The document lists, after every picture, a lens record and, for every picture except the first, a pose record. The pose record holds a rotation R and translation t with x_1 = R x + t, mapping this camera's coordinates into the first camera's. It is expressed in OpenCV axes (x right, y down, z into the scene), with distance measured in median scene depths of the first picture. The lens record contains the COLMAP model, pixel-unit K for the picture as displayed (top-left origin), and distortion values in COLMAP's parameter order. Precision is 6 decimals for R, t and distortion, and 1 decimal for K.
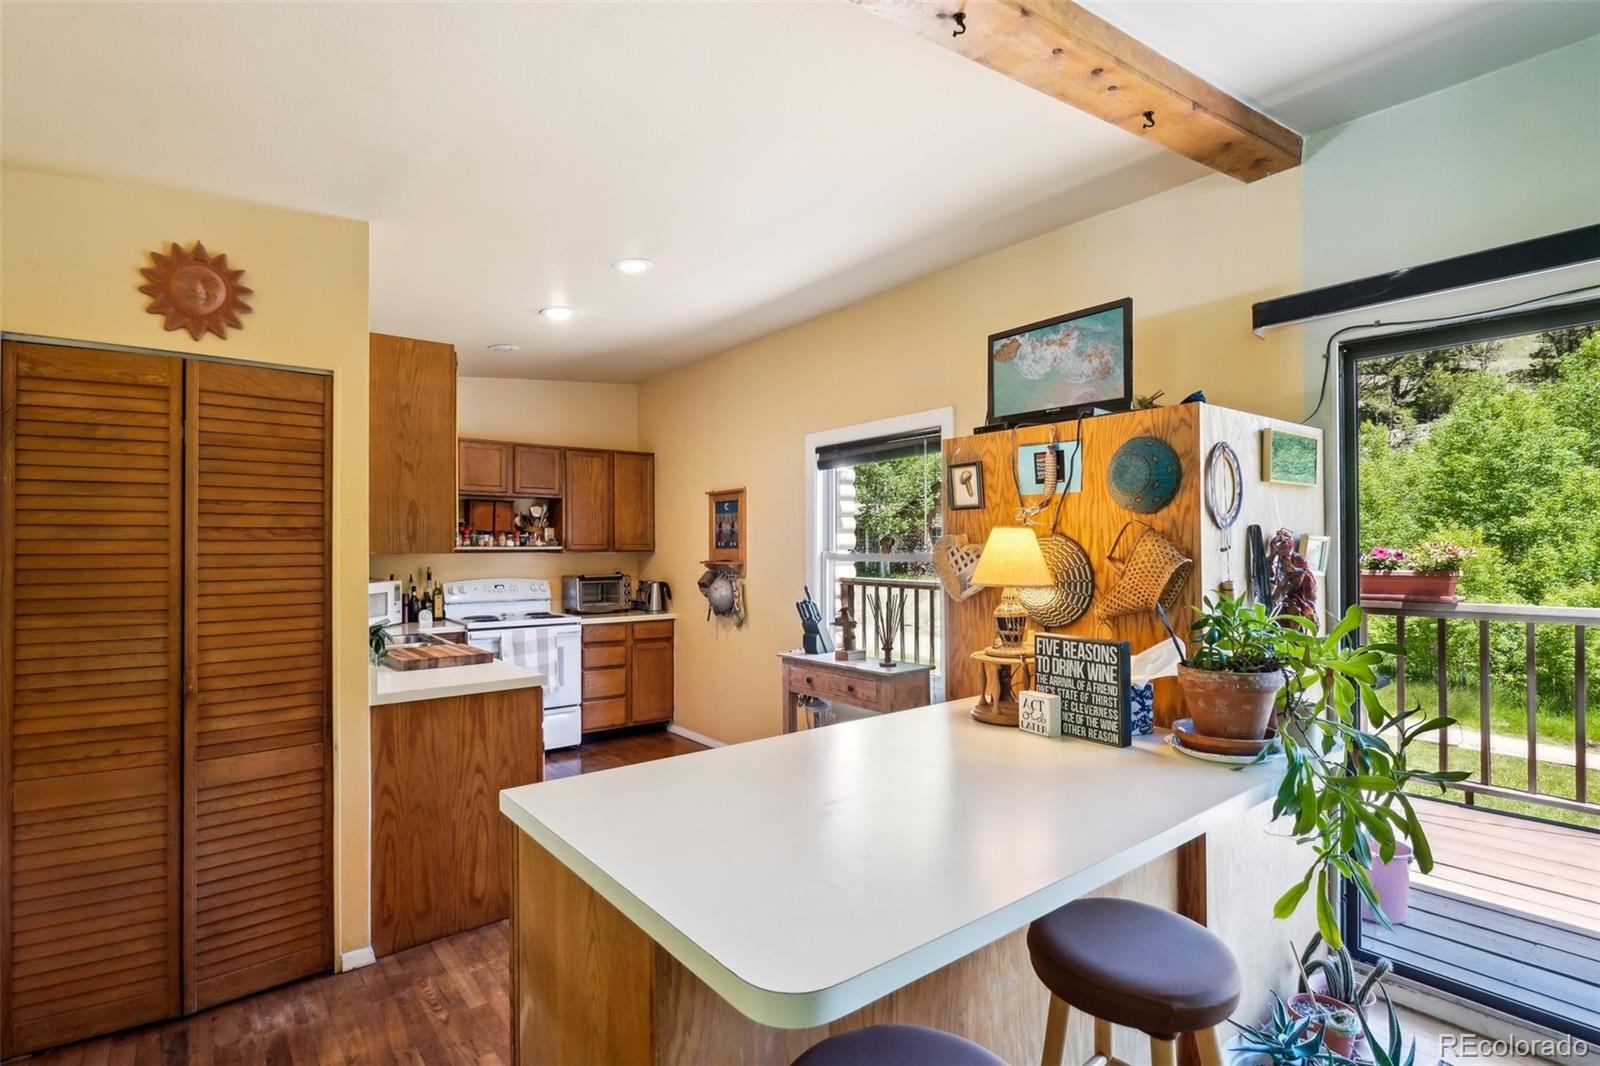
lens RADIAL K [[775.4, 0, 793.7], [0, 775.4, 538.2], [0, 0, 1]] dist [-0.002552, 0.001628]
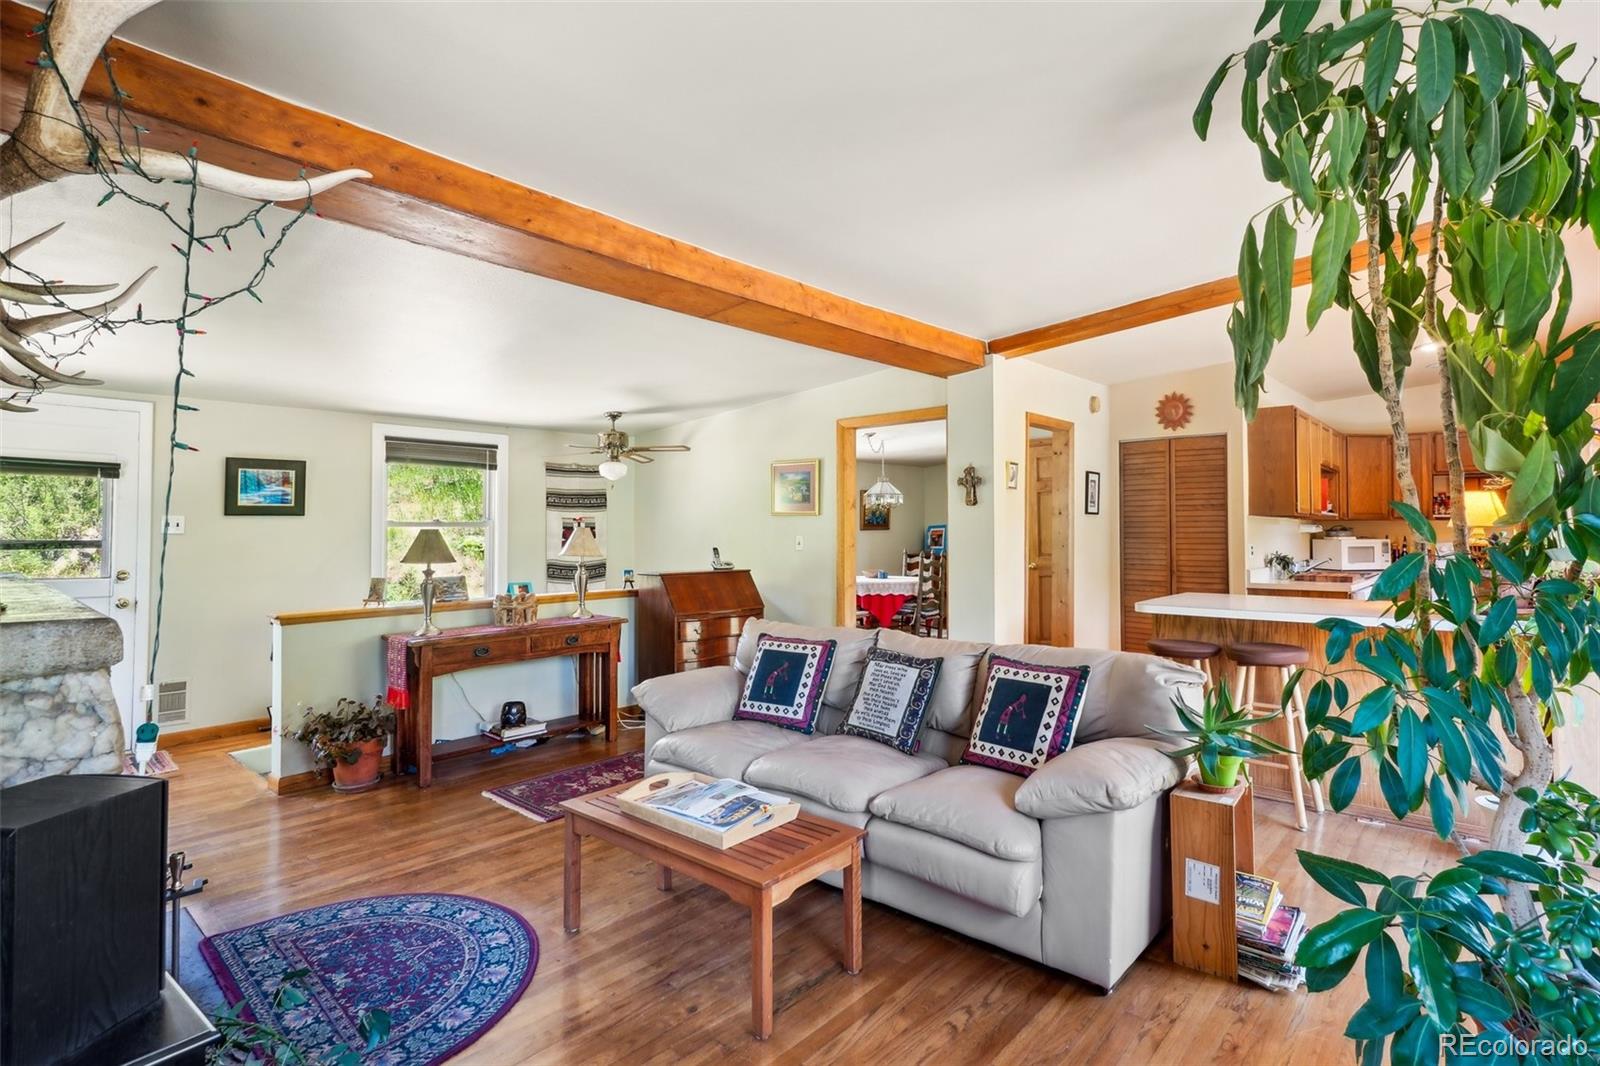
lens RADIAL K [[775.4, 0, 797.5], [0, 775.4, 527.9], [0, 0, 1]] dist [-0.002552, 0.001628]
pose [[0.172315, 0.000405, -0.985042, 1.495719], [0.012179, 0.999923, 0.002541, 0.037693], [0.984967, -0.012434, 0.172297, -0.640231]]
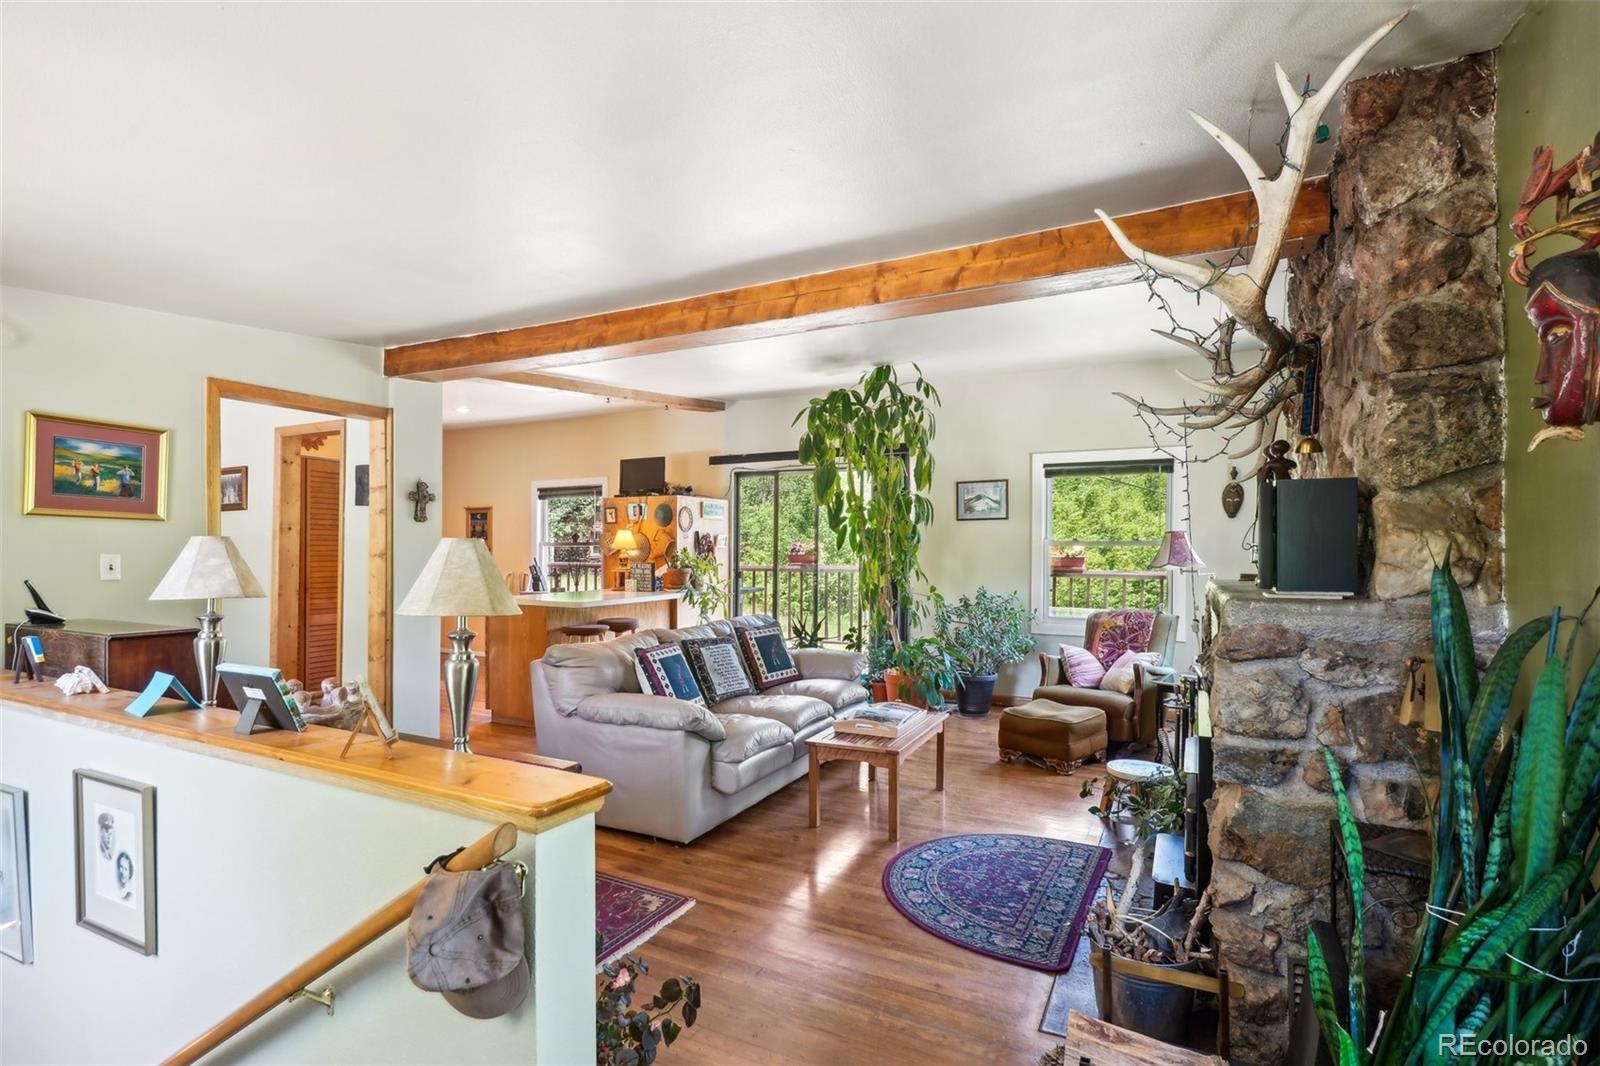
lens RADIAL K [[775.4, 0, 783.7], [0, 775.4, 546.3], [0, 0, 1]] dist [-0.002552, 0.001628]
pose [[0.913514, 0.011559, 0.406643, -0.382435], [-0.013066, 0.999914, 0.000930, 0.037277], [-0.406597, -0.006162, 0.913587, -2.003125]]
